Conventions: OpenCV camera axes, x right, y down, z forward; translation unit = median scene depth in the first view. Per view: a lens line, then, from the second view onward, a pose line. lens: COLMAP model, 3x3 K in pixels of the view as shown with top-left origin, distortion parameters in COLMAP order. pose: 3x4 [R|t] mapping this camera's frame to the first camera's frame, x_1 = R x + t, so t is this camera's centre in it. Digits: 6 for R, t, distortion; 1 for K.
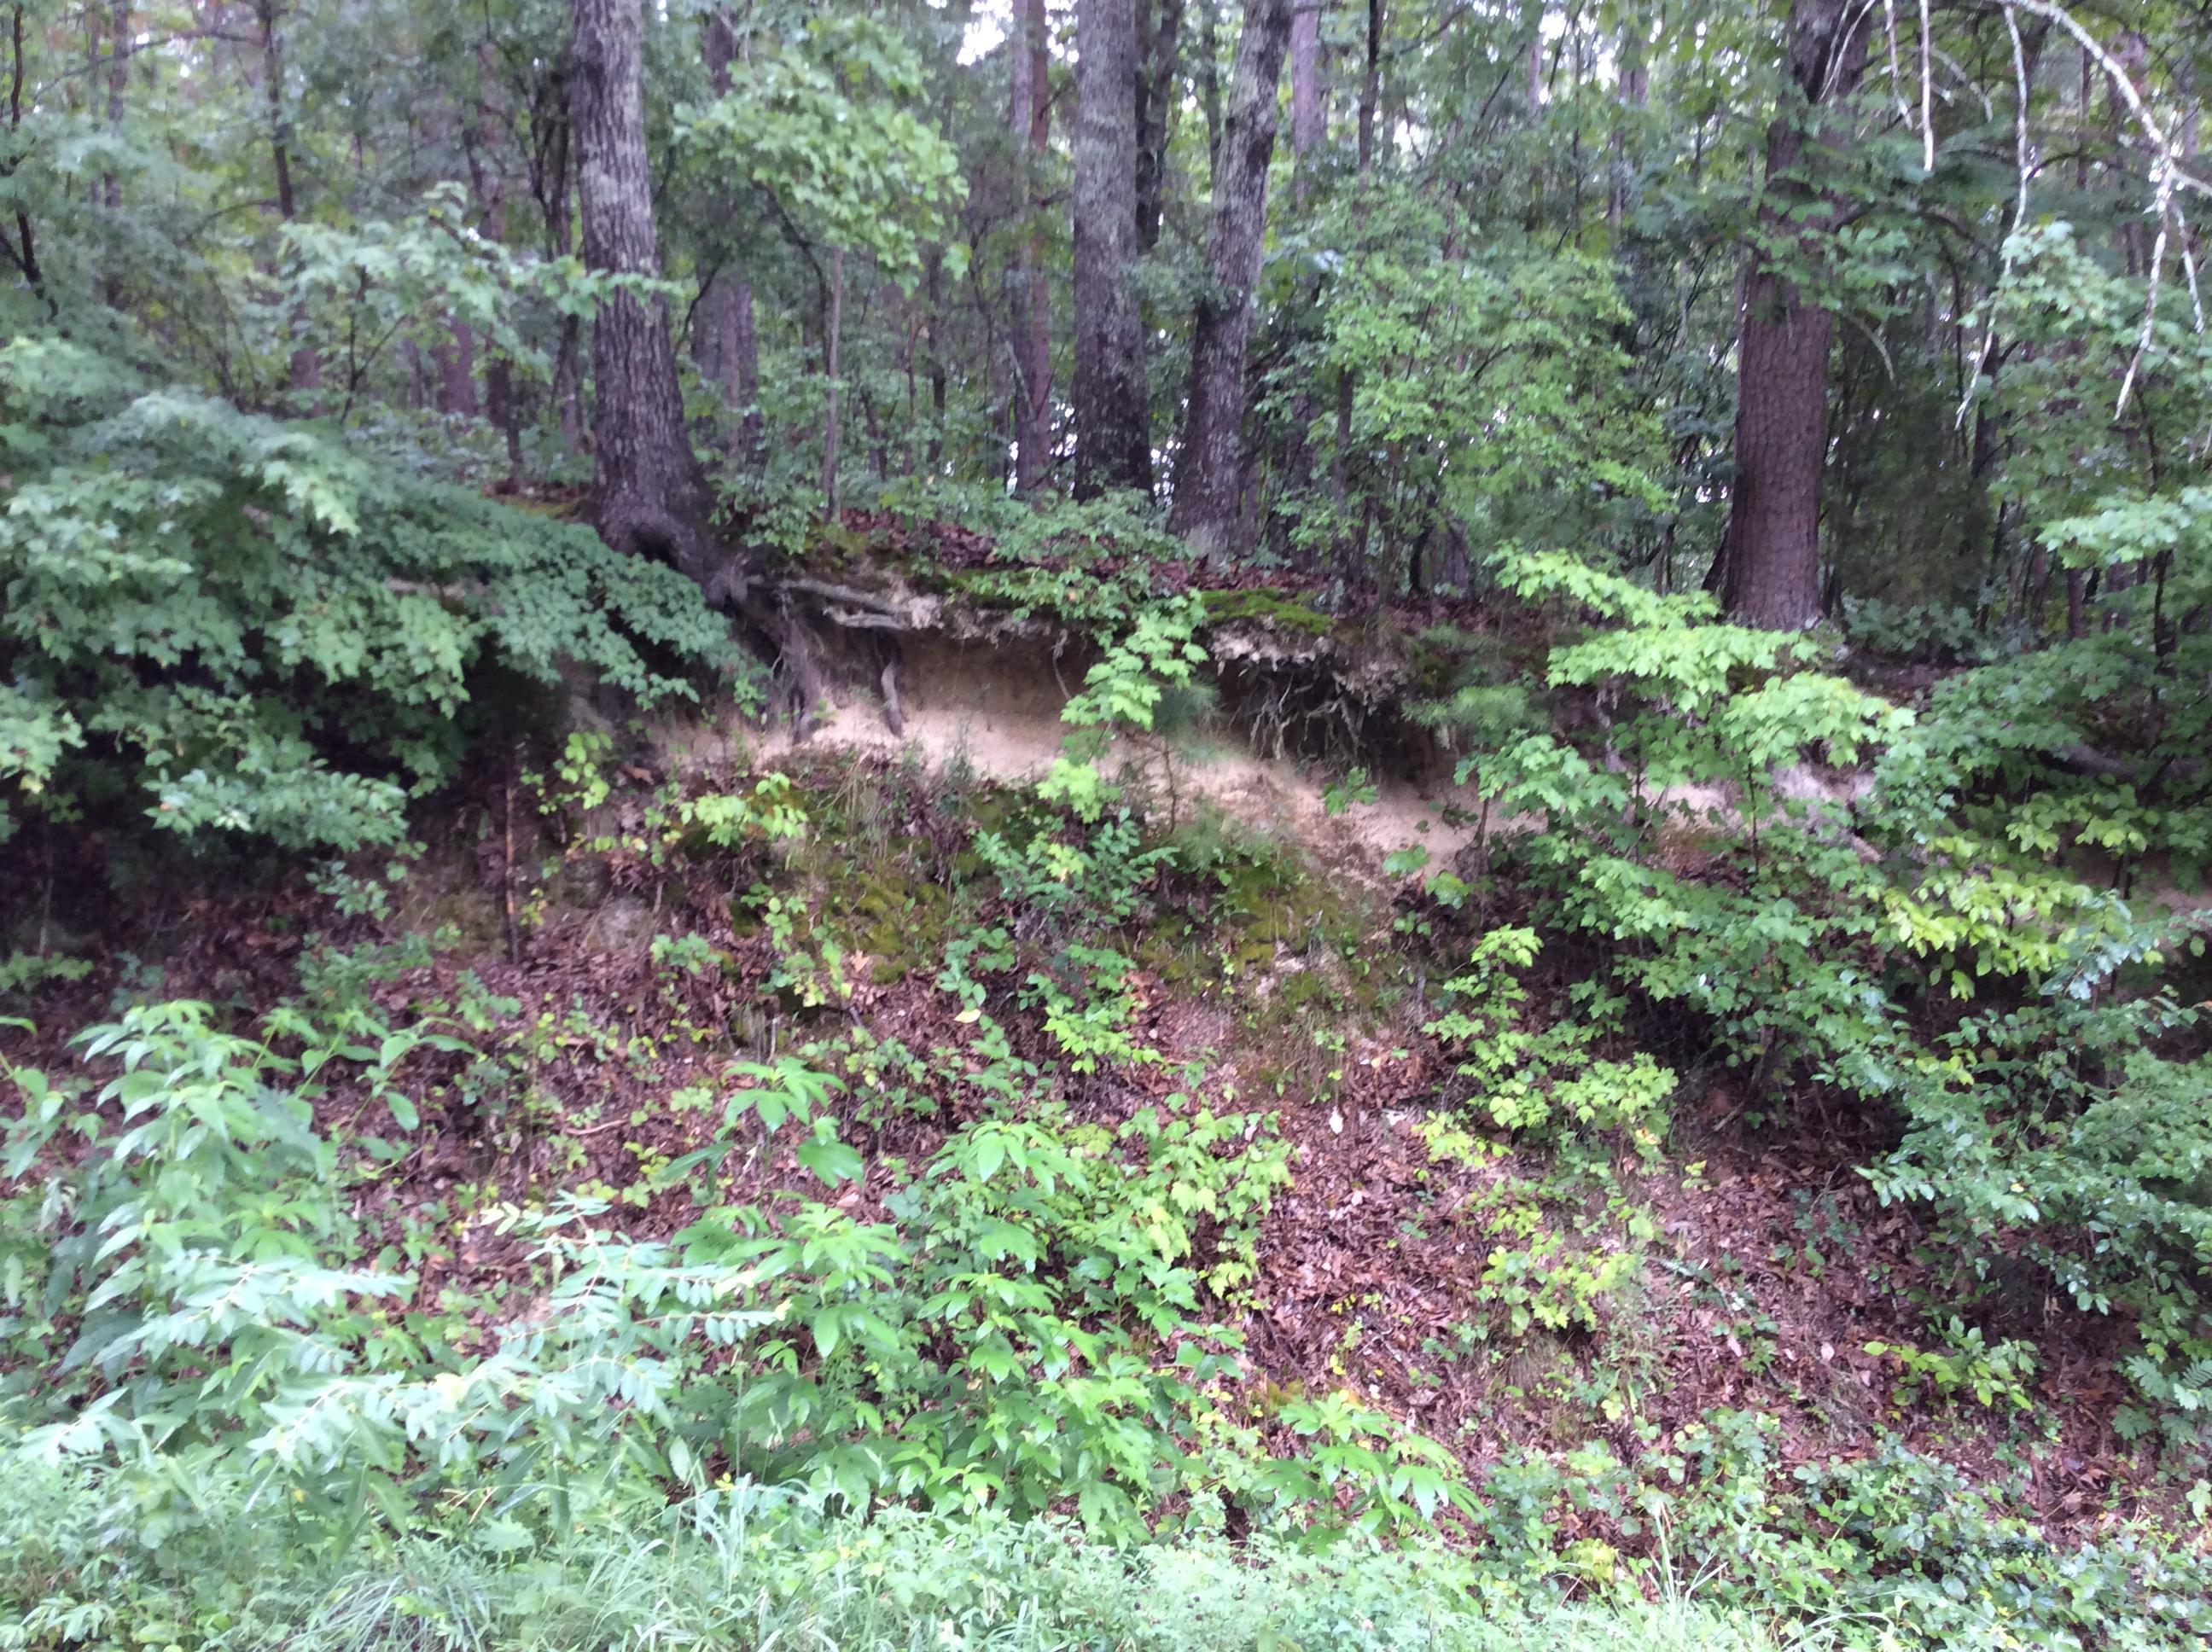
lens RADIAL K [[2034.7, 0, 1099.6], [0, 2034.7, 847.4], [0, 0, 1]] dist [0.077933, -0.126912]
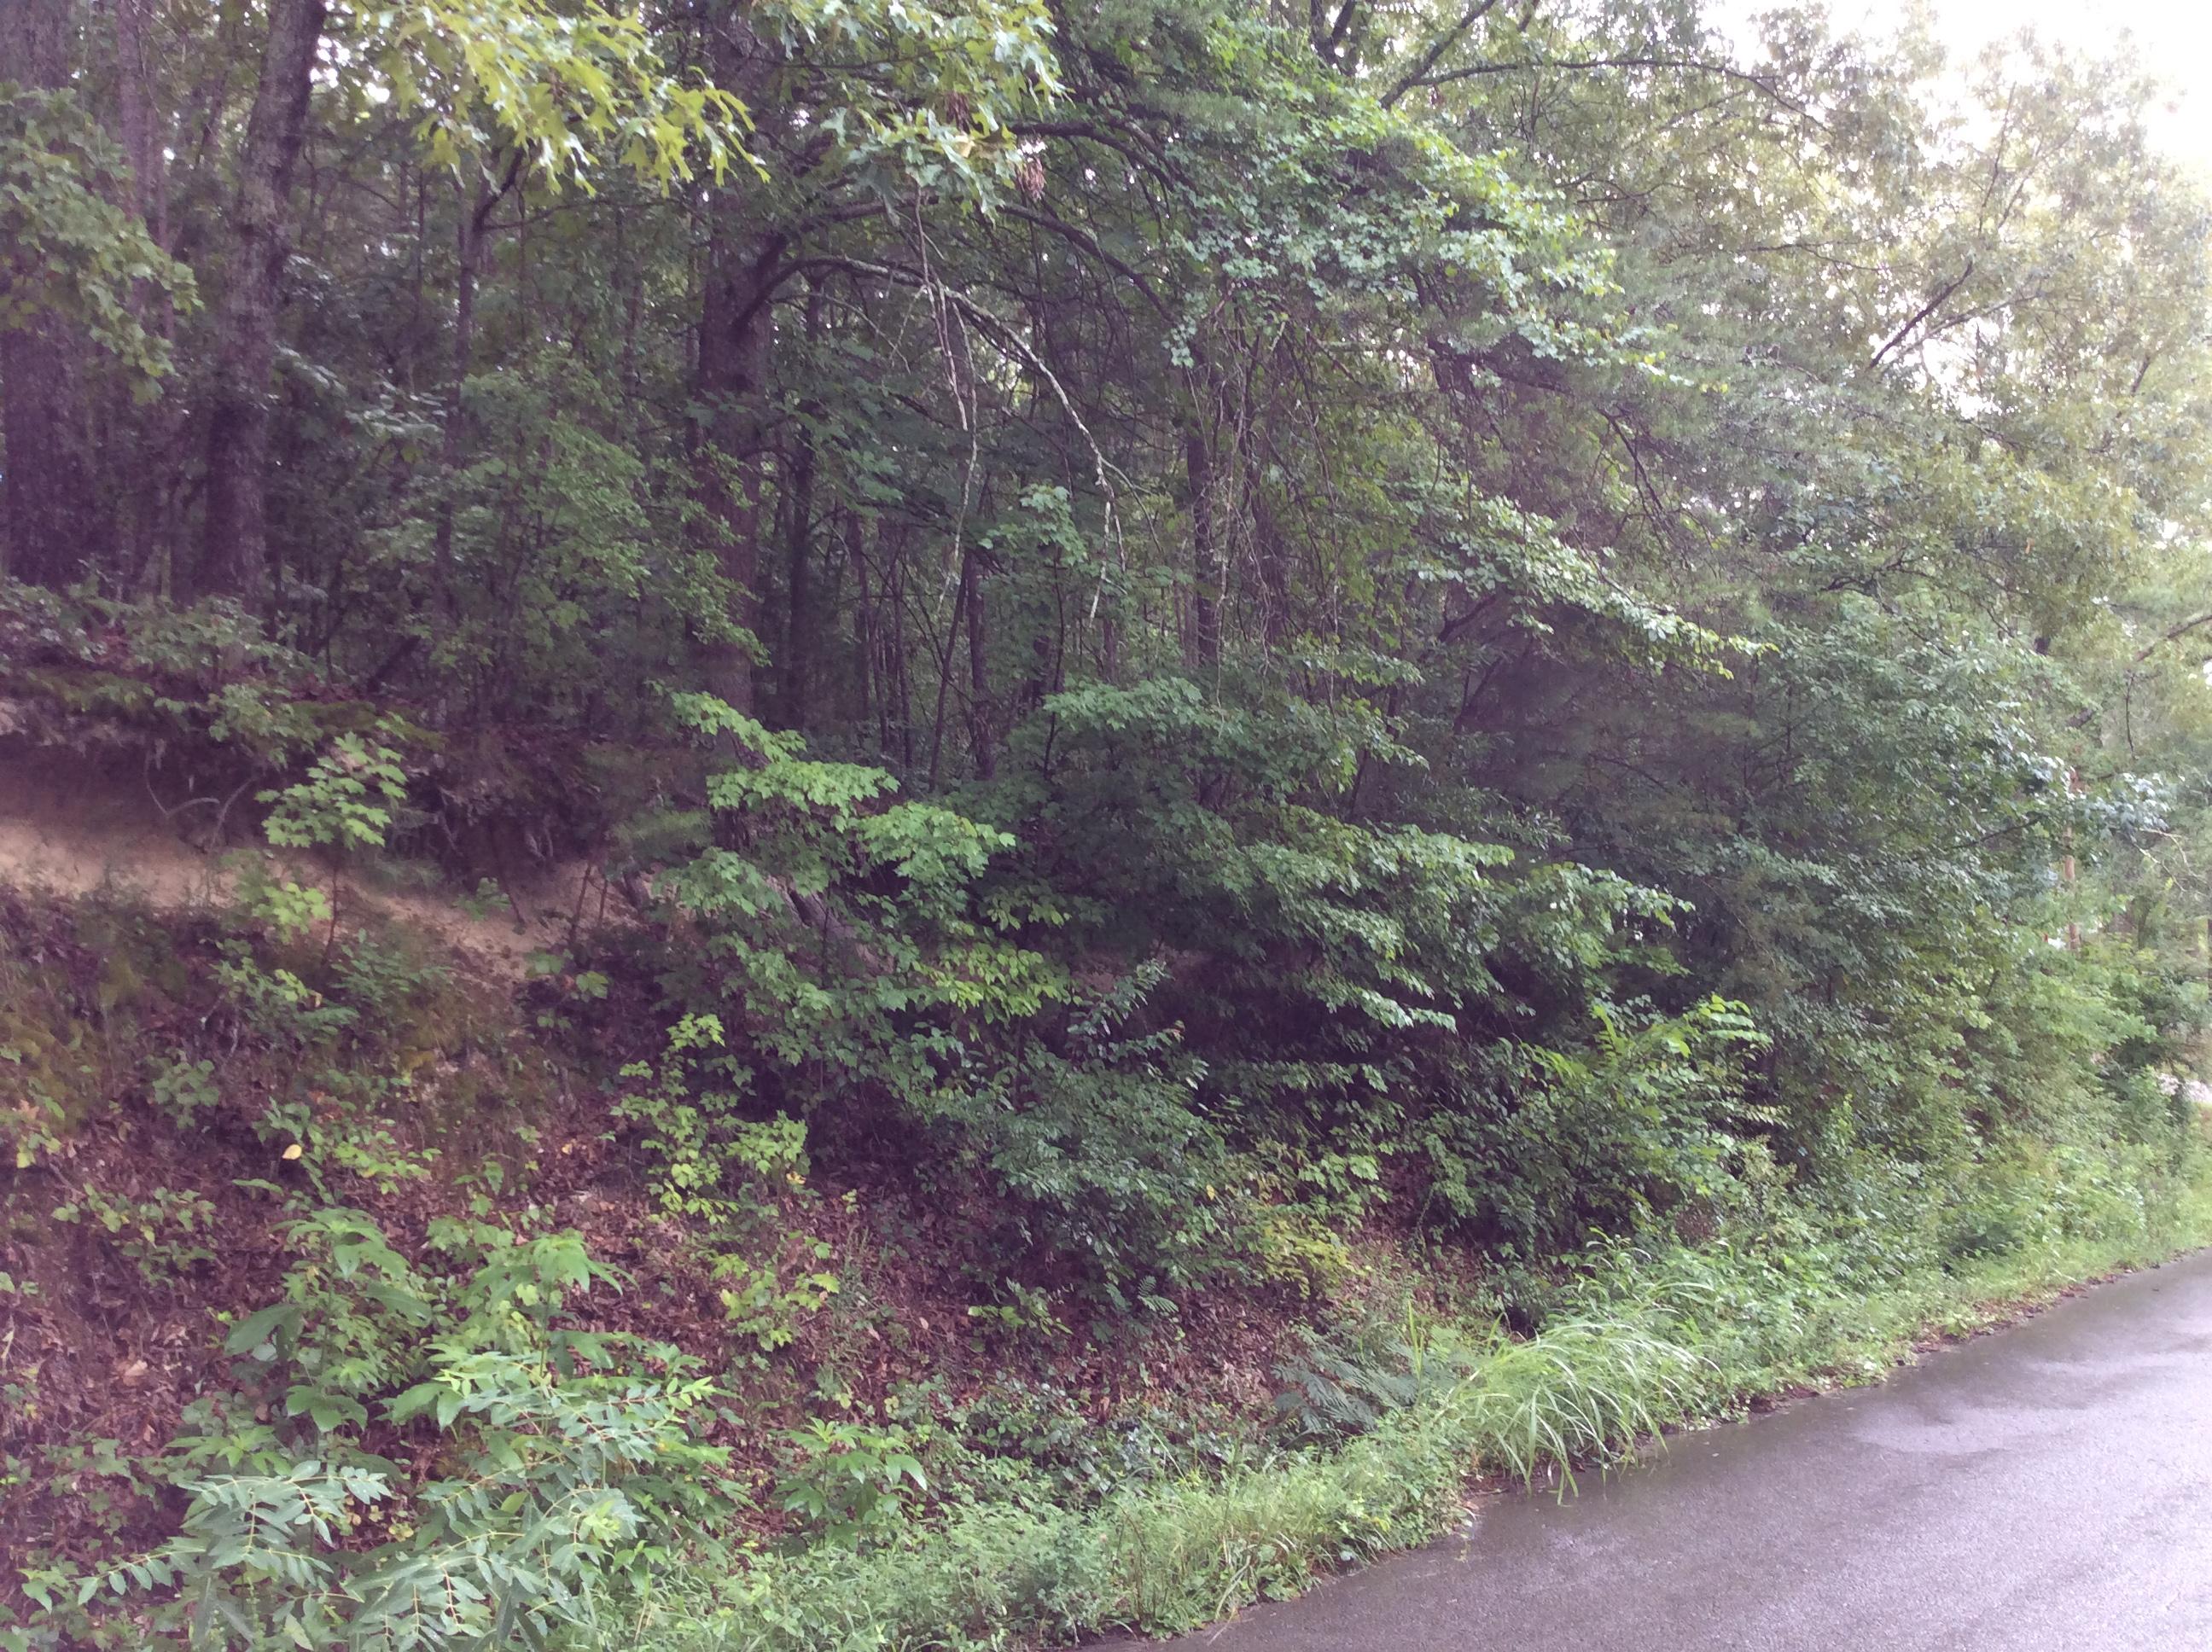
lens RADIAL K [[2034.7, 0, 1099.6], [0, 2034.7, 847.4], [0, 0, 1]] dist [0.077933, -0.126912]
pose [[0.674547, -0.018769, 0.737993, -0.437897], [0.033664, 0.999419, -0.005352, -0.037498], [-0.737464, 0.028454, 0.674787, 0.035738]]
